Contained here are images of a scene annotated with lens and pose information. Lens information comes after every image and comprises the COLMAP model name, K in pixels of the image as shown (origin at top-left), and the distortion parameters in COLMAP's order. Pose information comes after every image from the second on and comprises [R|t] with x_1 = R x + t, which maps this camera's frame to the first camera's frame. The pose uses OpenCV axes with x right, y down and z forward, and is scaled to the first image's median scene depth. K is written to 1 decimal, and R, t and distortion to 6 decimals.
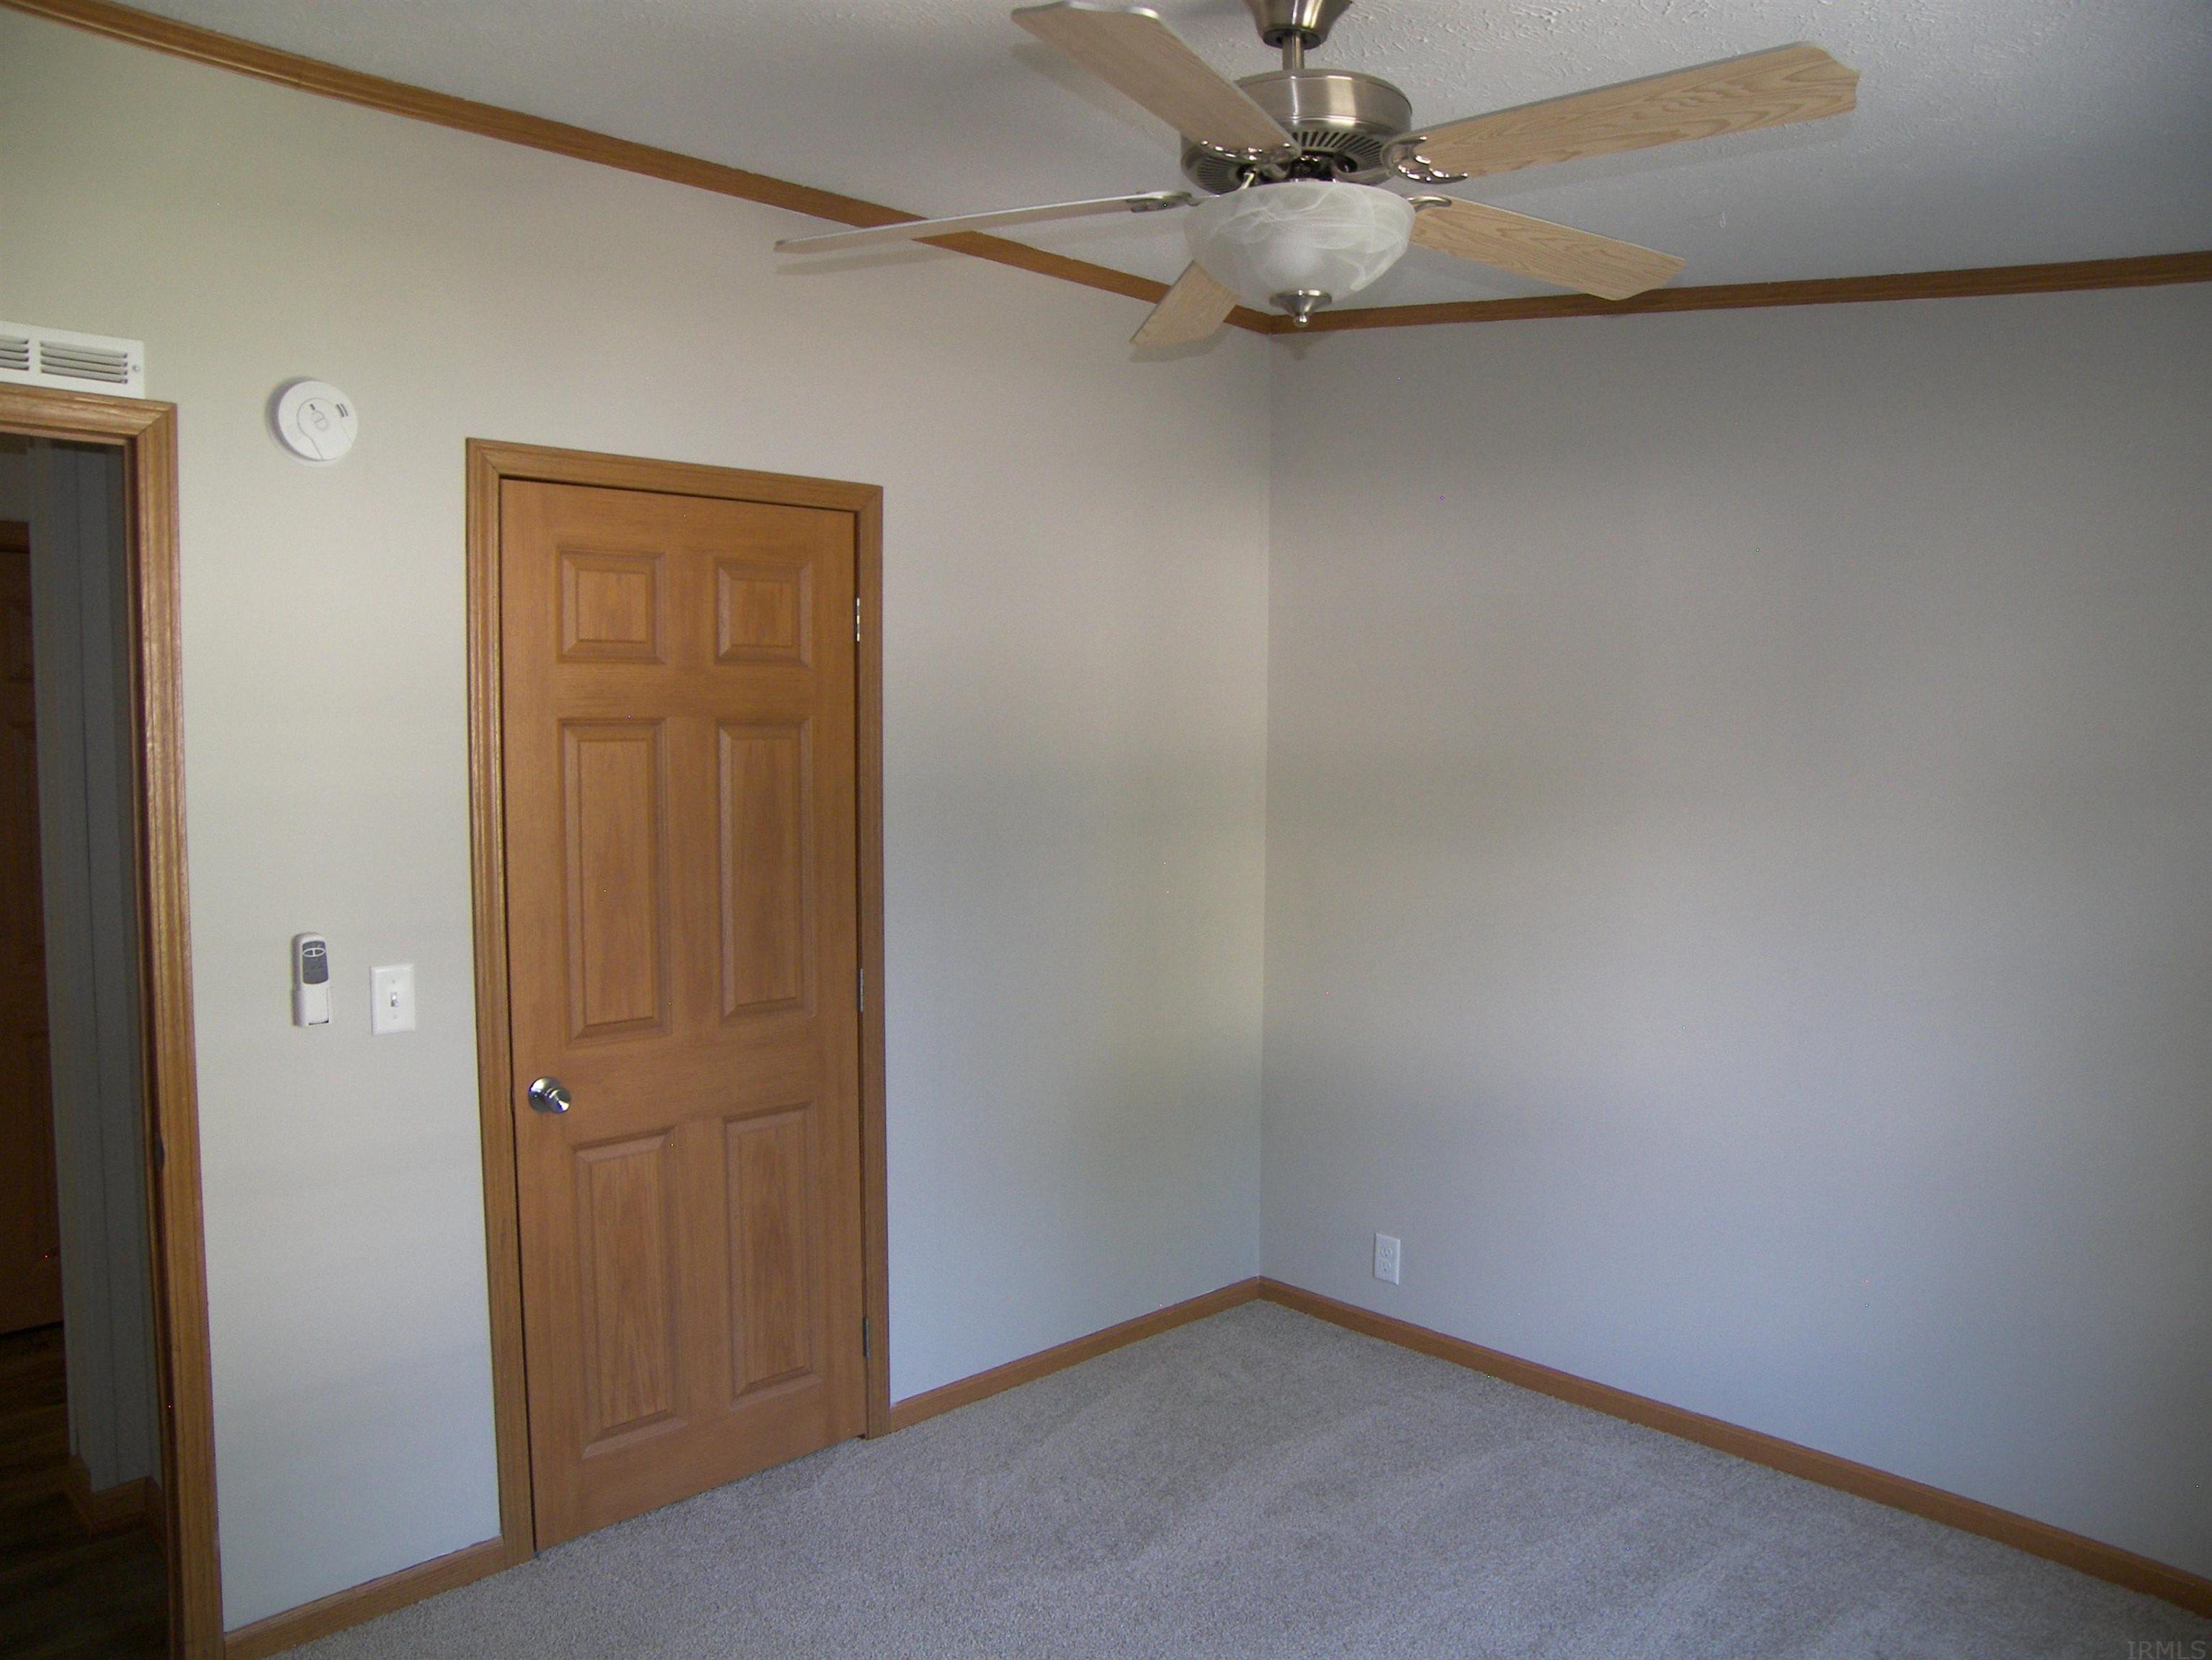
lens RADIAL K [[1580.8, 0, 1105.8], [0, 1580.8, 839.4], [0, 0, 1]] dist [-0.147246, 0.178903]
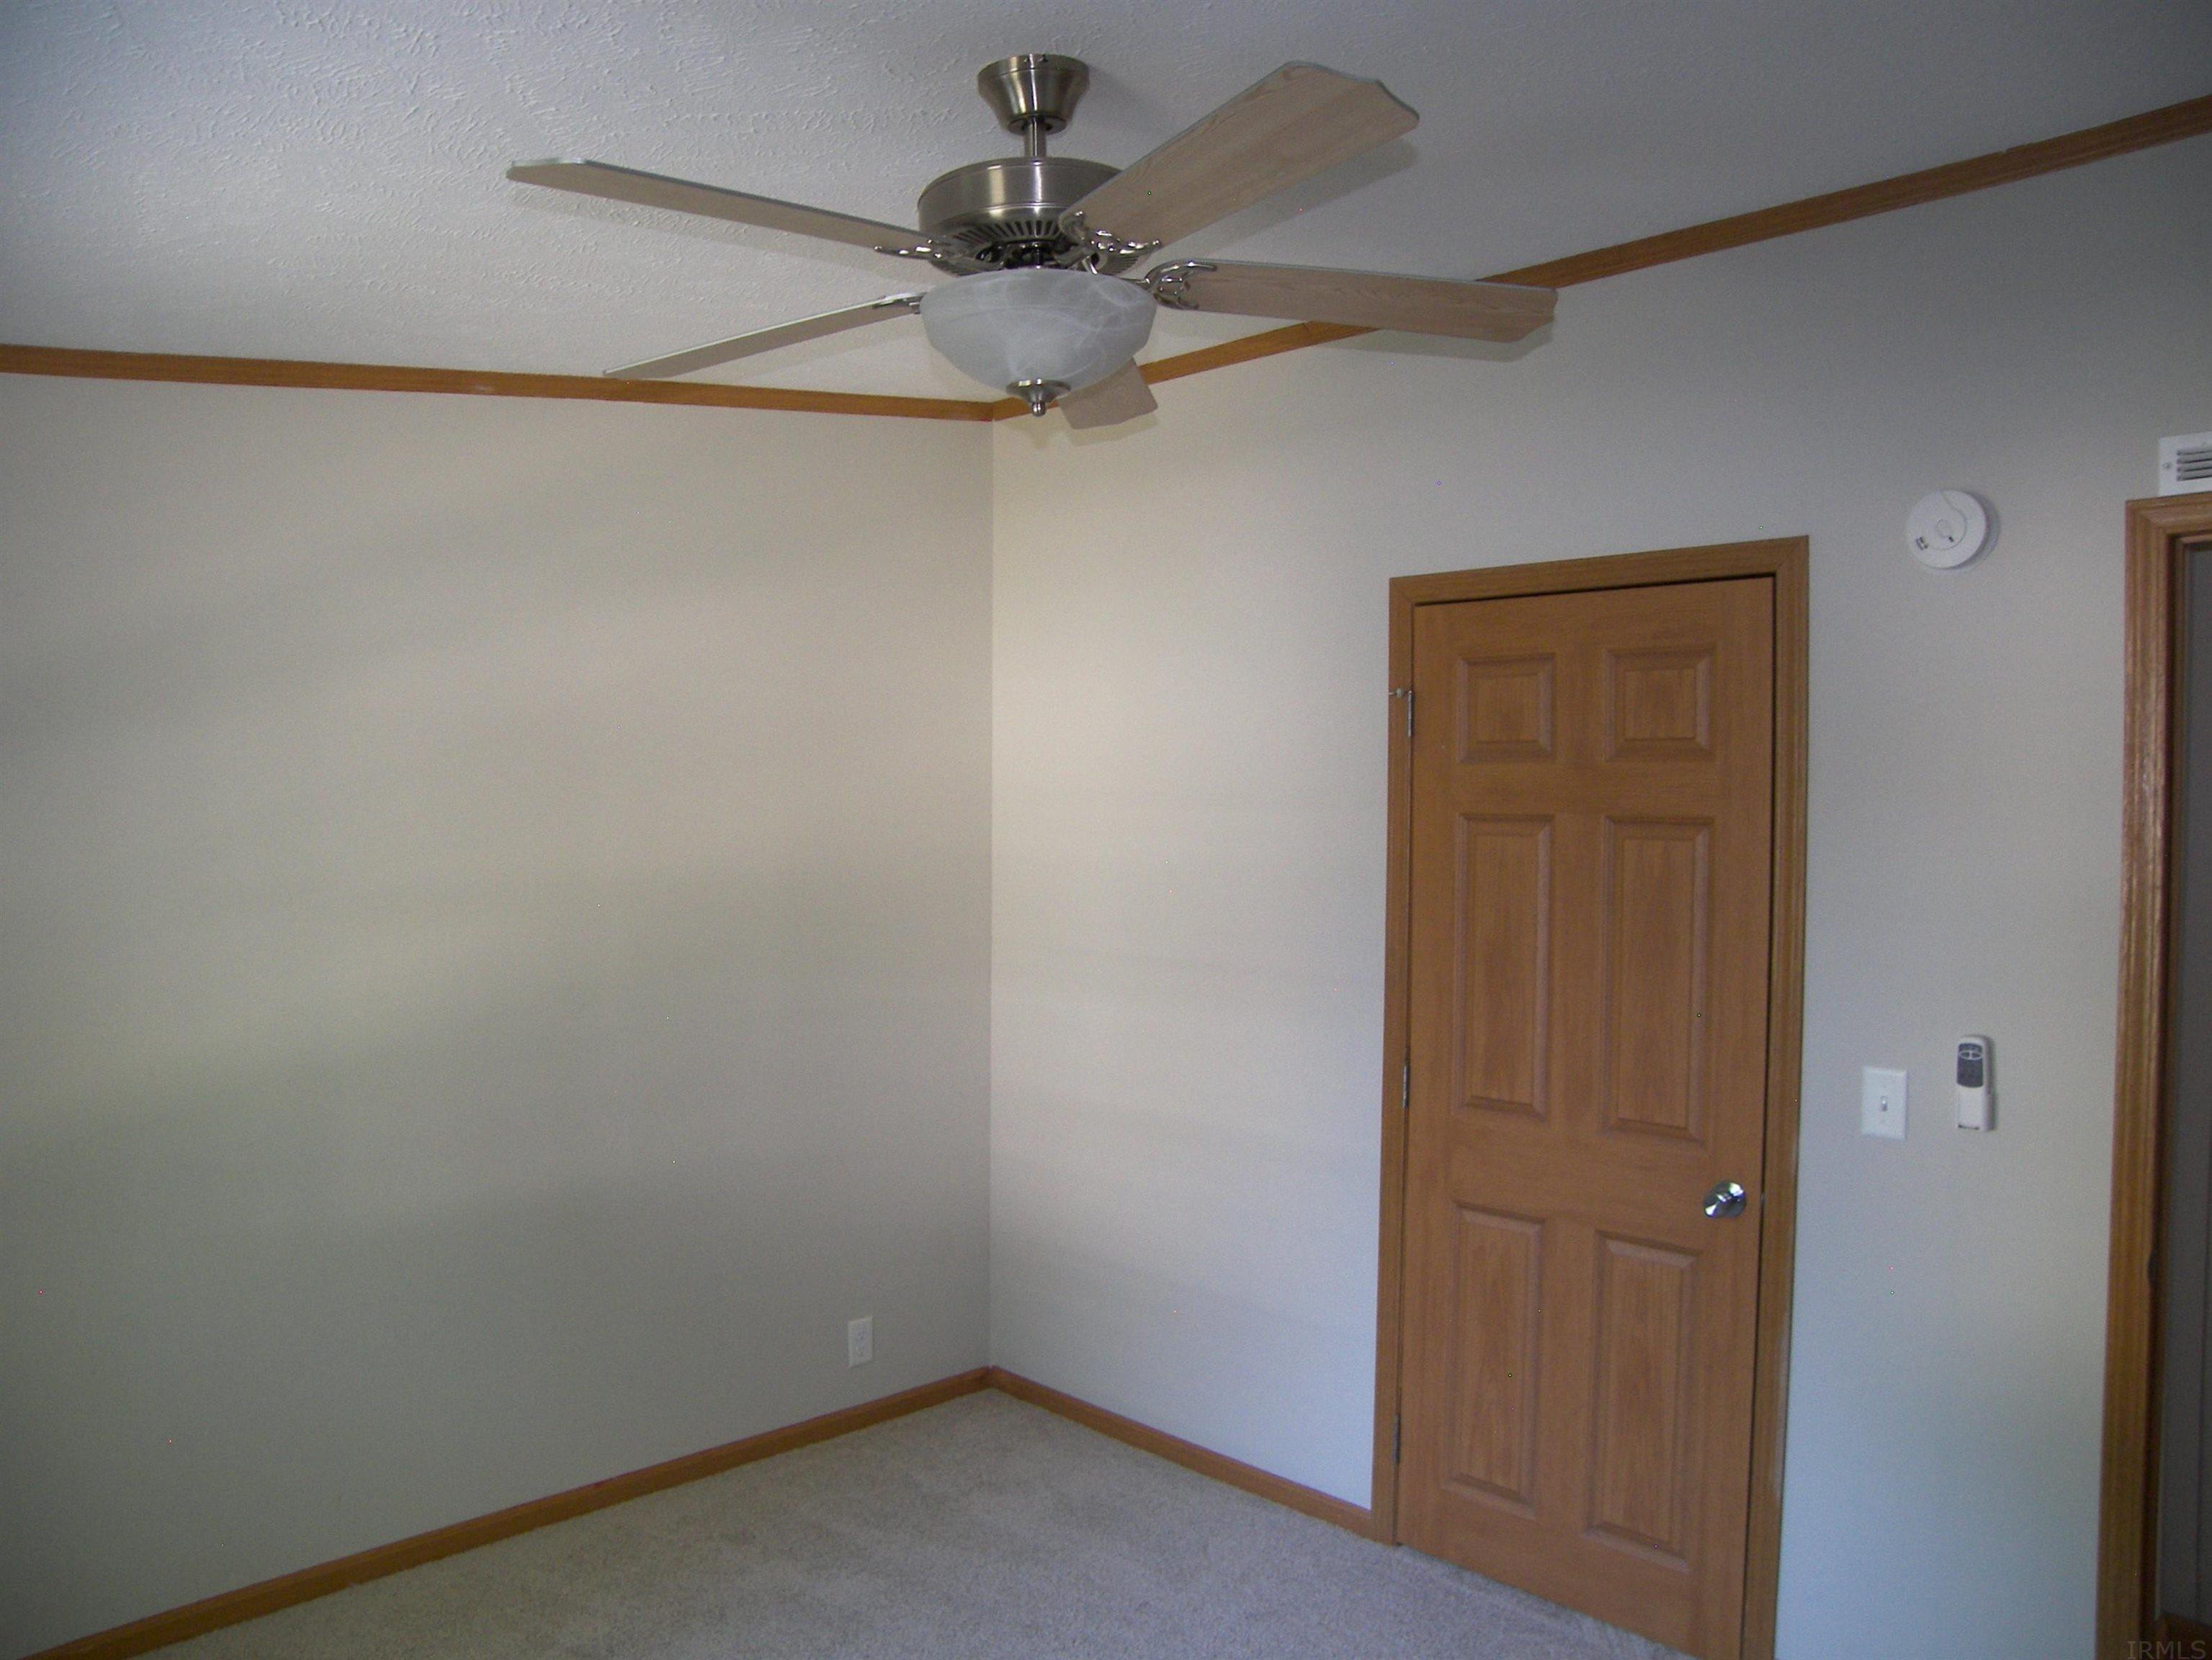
lens RADIAL K [[1619.4, 0, 1106.0], [0, 1619.4, 830.0], [0, 0, 1]] dist [-0.159906, 0.120469]
pose [[0.018263, 0.014056, -0.999734, 0.734627], [-0.087128, 0.996120, 0.012414, -0.053707], [0.996030, 0.086878, 0.019417, 0.673403]]
